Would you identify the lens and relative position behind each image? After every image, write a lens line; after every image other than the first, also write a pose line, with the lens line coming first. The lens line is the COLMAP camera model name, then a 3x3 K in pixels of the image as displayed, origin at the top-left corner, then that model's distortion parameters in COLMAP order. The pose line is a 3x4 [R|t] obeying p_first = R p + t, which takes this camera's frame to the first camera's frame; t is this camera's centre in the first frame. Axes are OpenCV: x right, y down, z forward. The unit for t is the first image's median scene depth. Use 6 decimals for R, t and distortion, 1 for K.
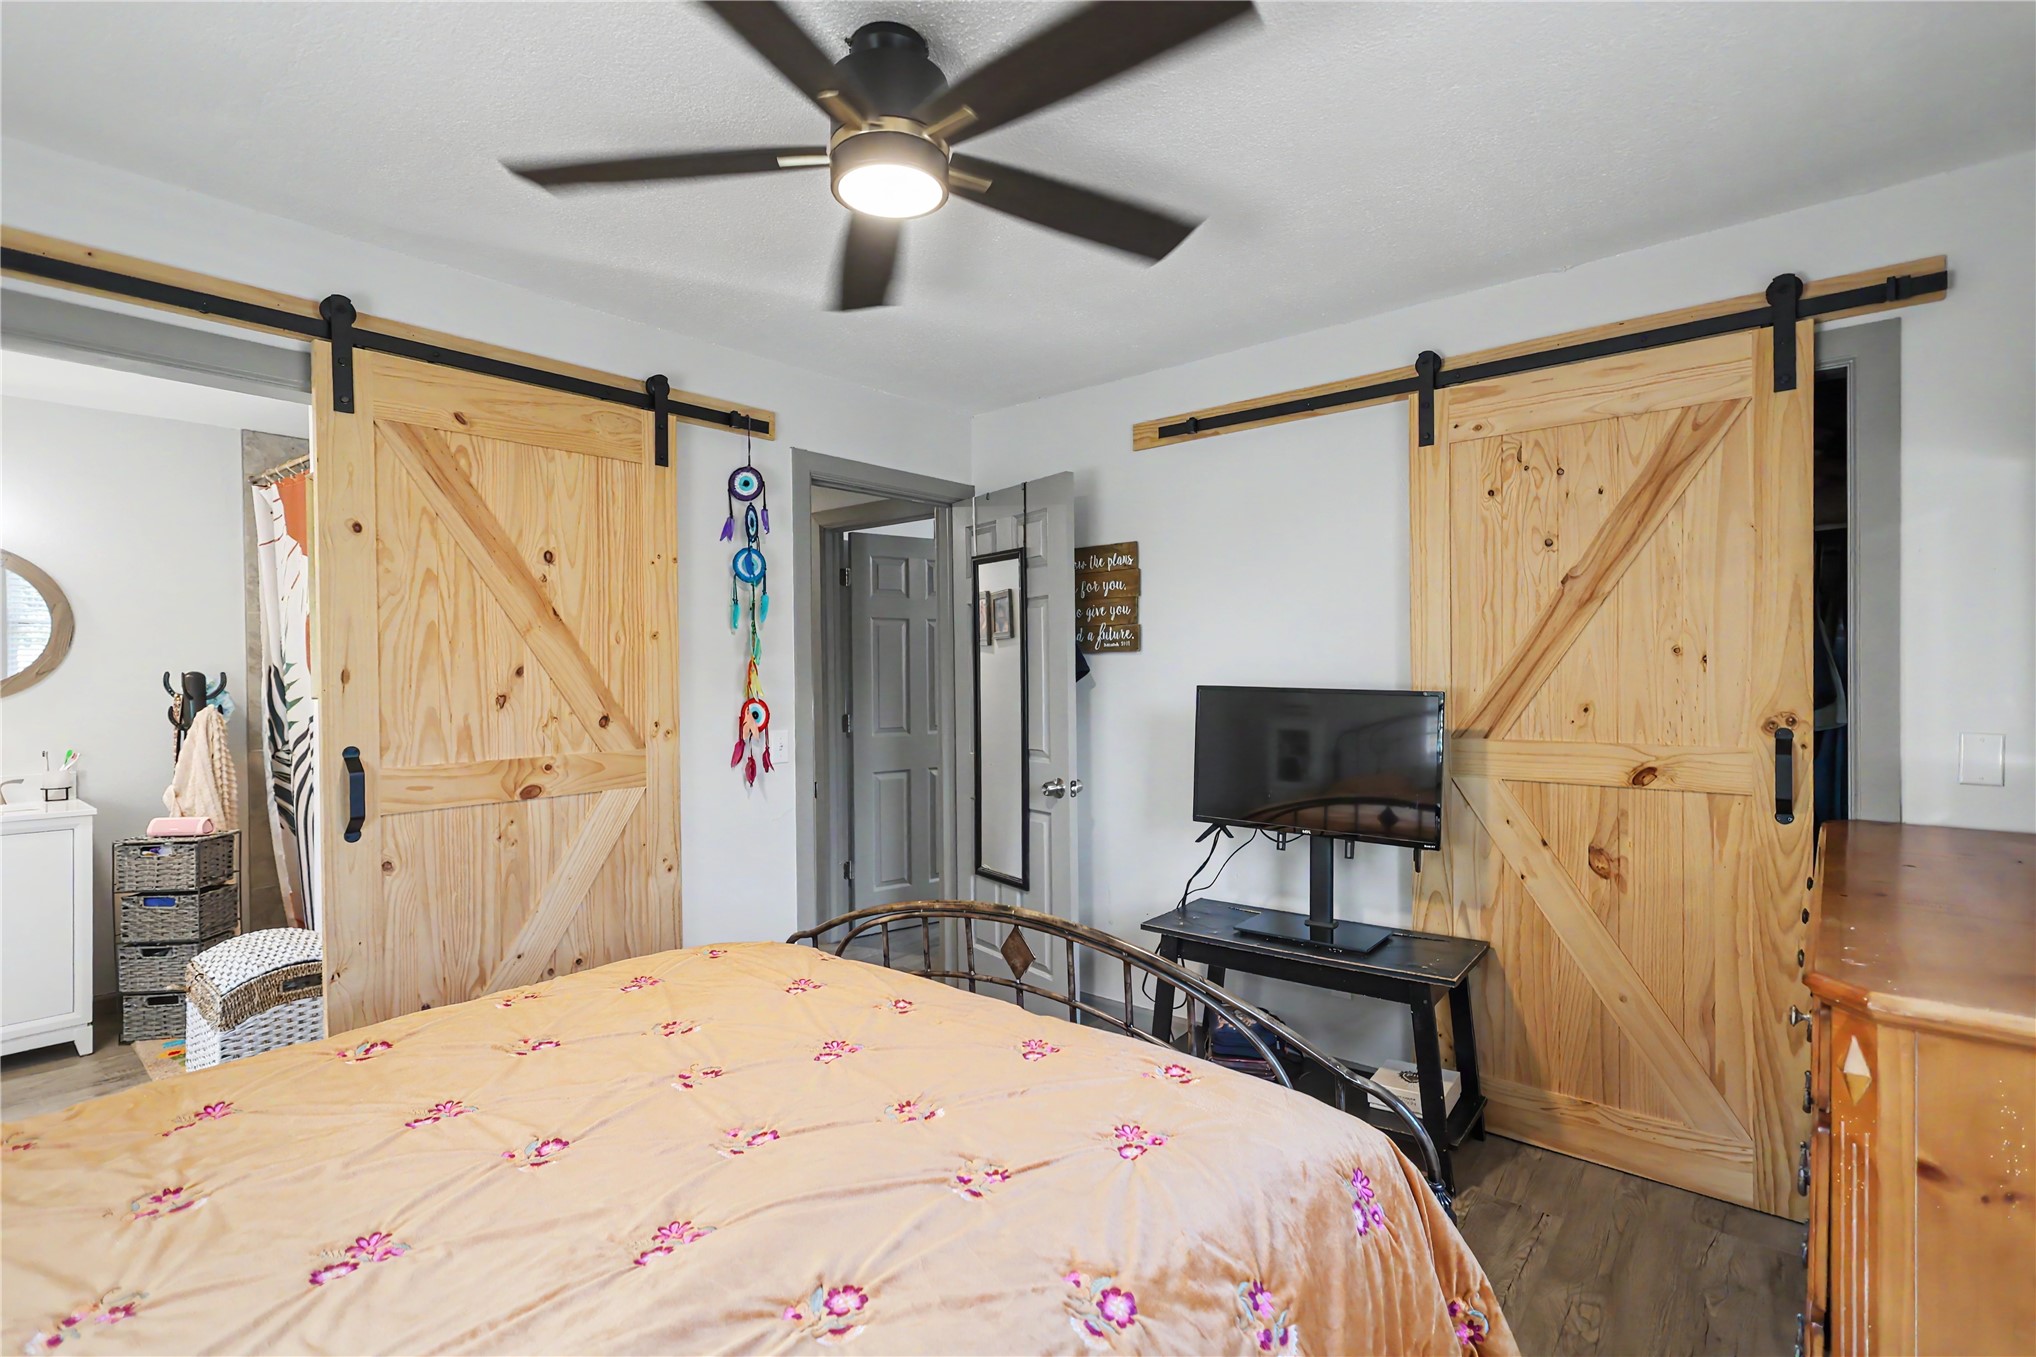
lens RADIAL K [[948.8, 0, 1014.3], [0, 948.8, 682.1], [0, 0, 1]] dist [-0.003449, 0.000701]
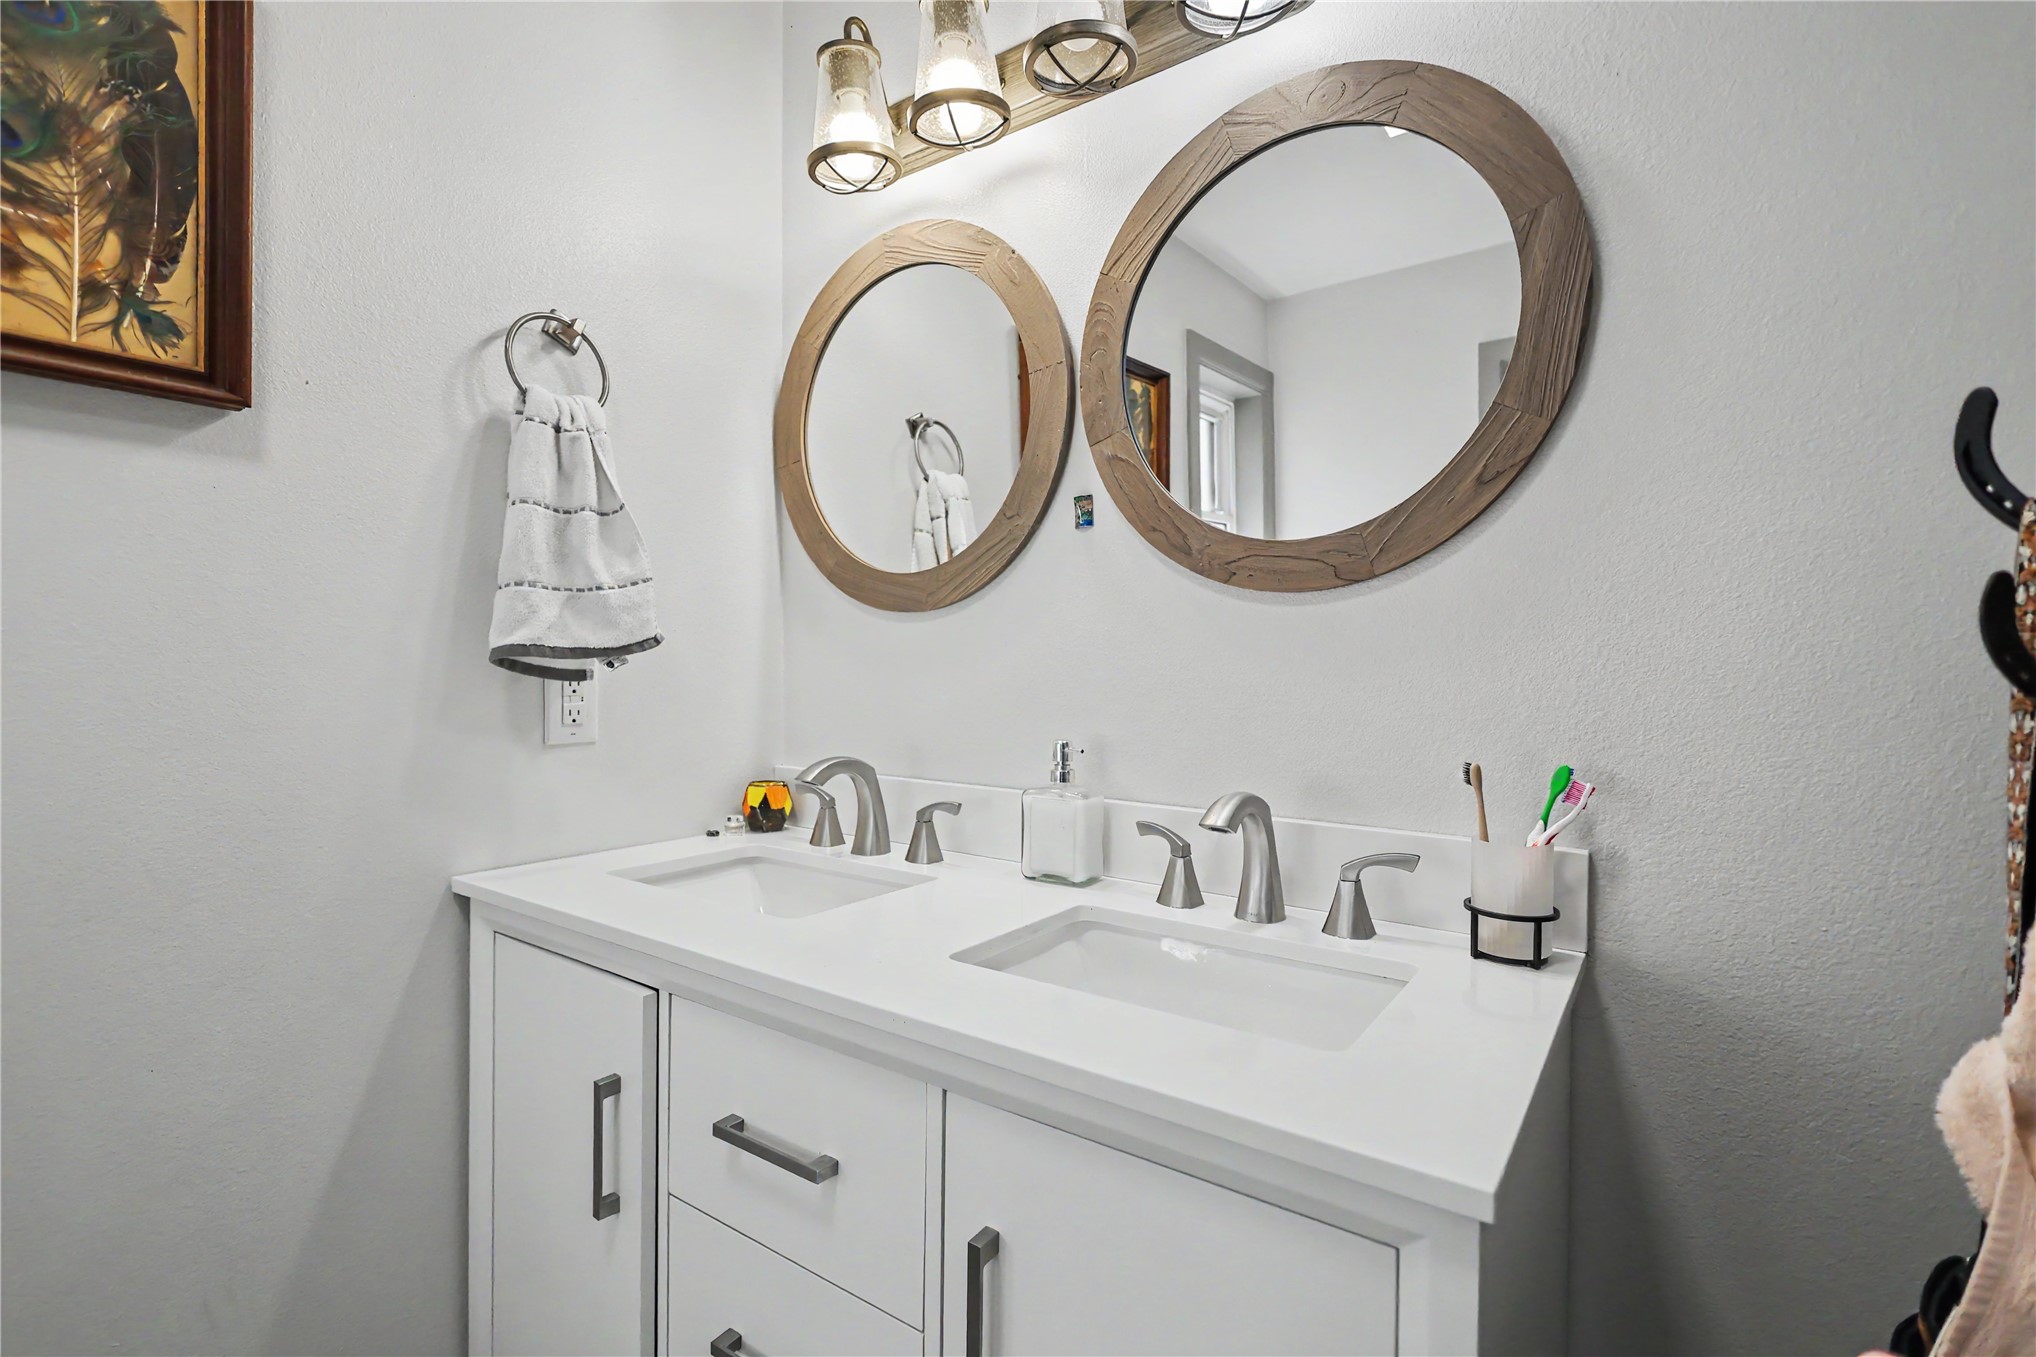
lens RADIAL K [[948.8, 0, 1017.5], [0, 948.8, 675.2], [0, 0, 1]] dist [-0.003449, 0.000701]
pose [[0.079205, 0.022030, -0.996615, -0.736363], [-0.011212, 0.999712, 0.021207, 0.042217], [0.996795, 0.009495, 0.079429, 0.811745]]
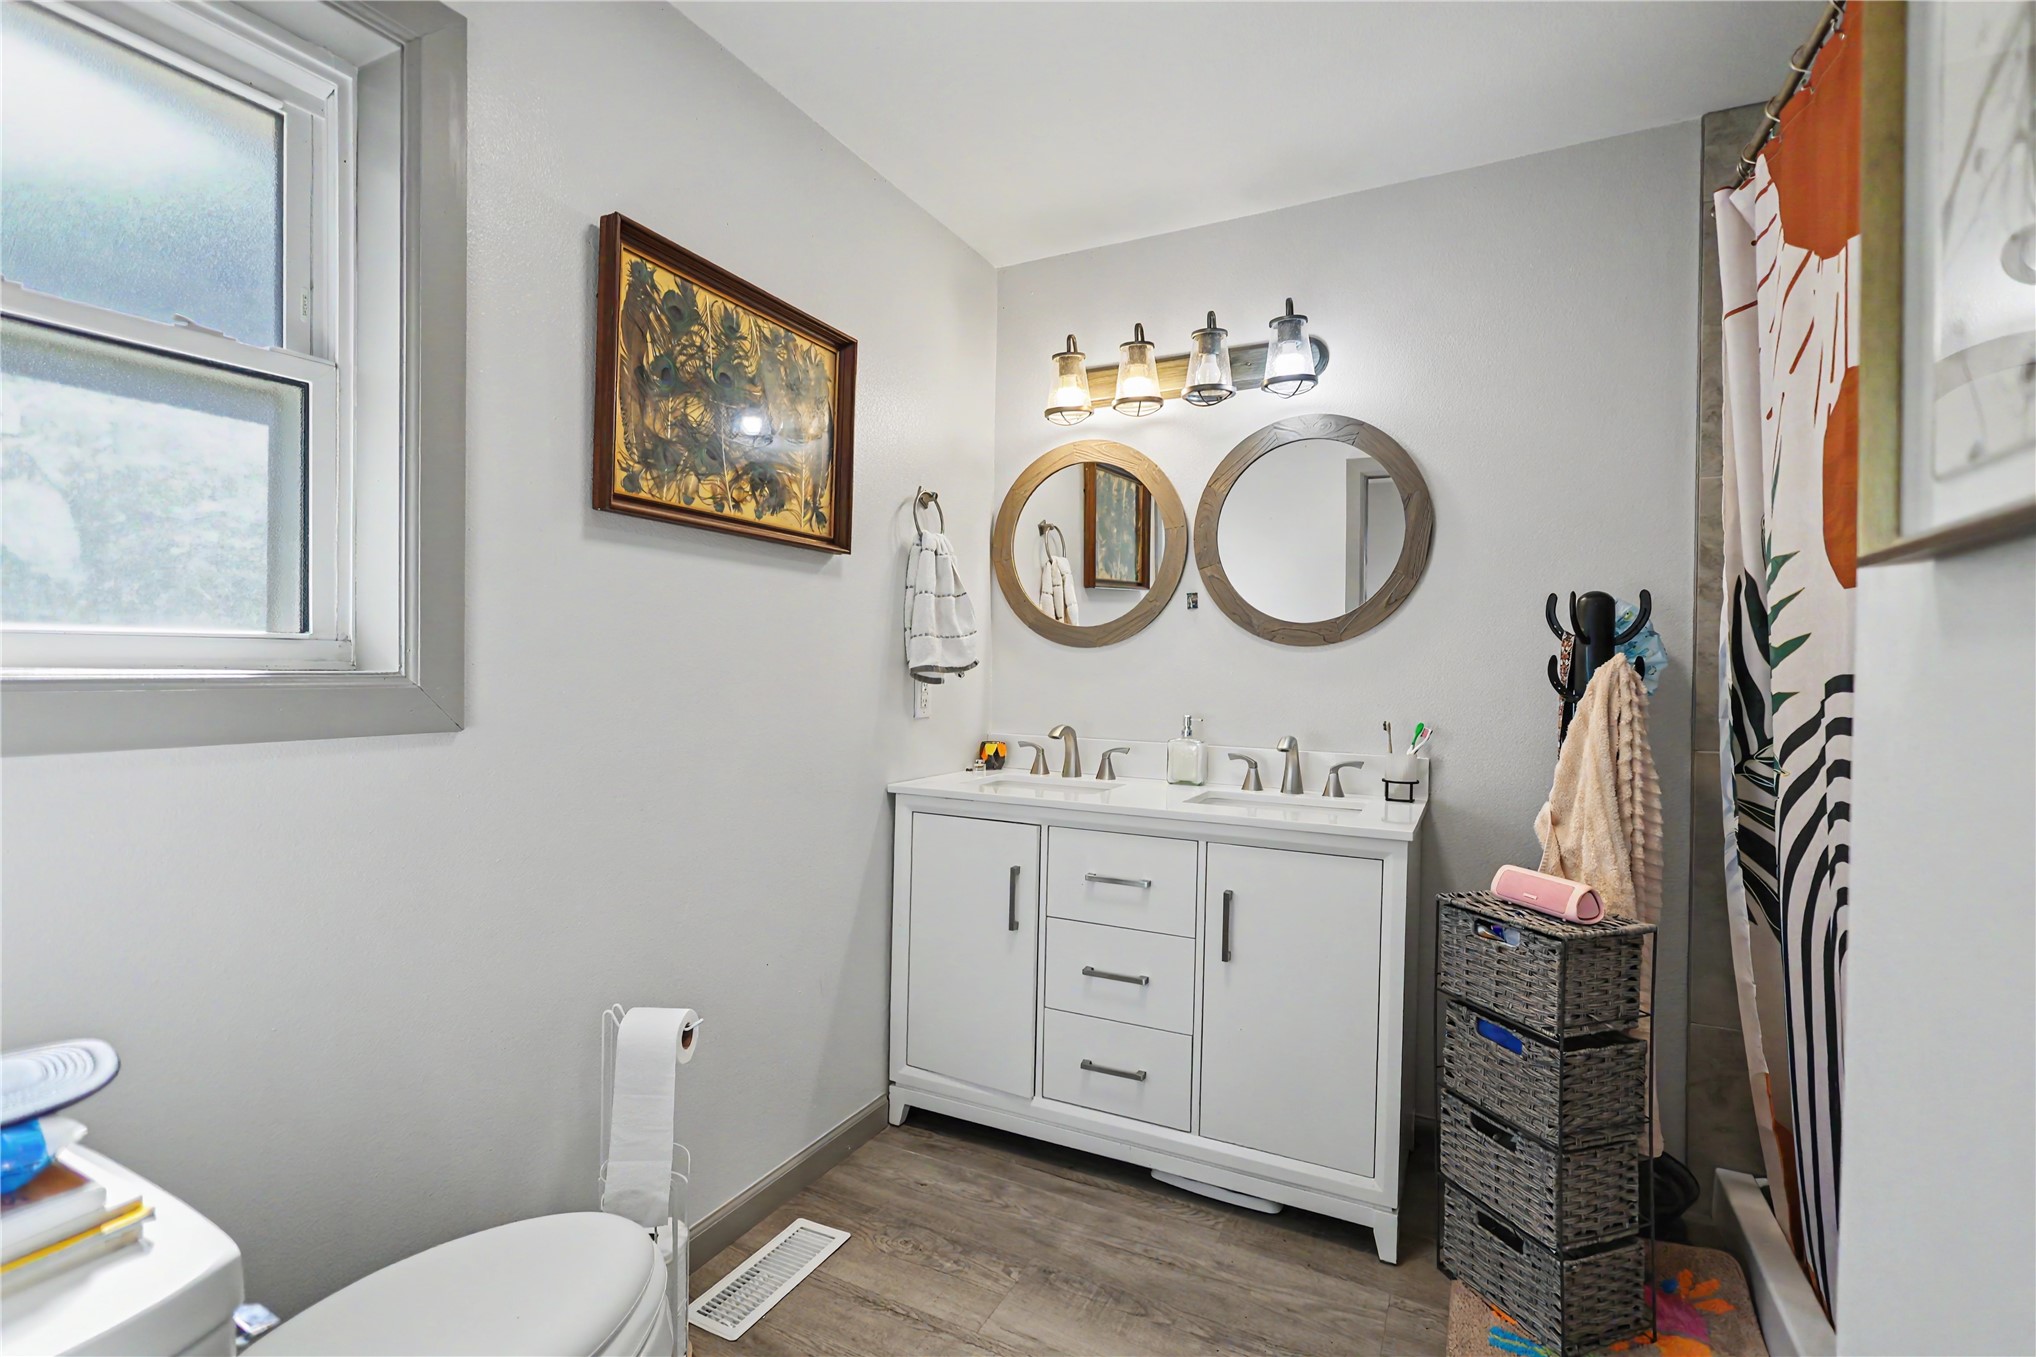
lens RADIAL K [[948.8, 0, 1013.5], [0, 948.8, 674.1], [0, 0, 1]] dist [-0.003449, 0.000701]
pose [[0.234039, 0.022439, -0.971968, -0.436082], [-0.023150, 0.999579, 0.017502, 0.033652], [0.971952, 0.018405, 0.234460, 0.572470]]
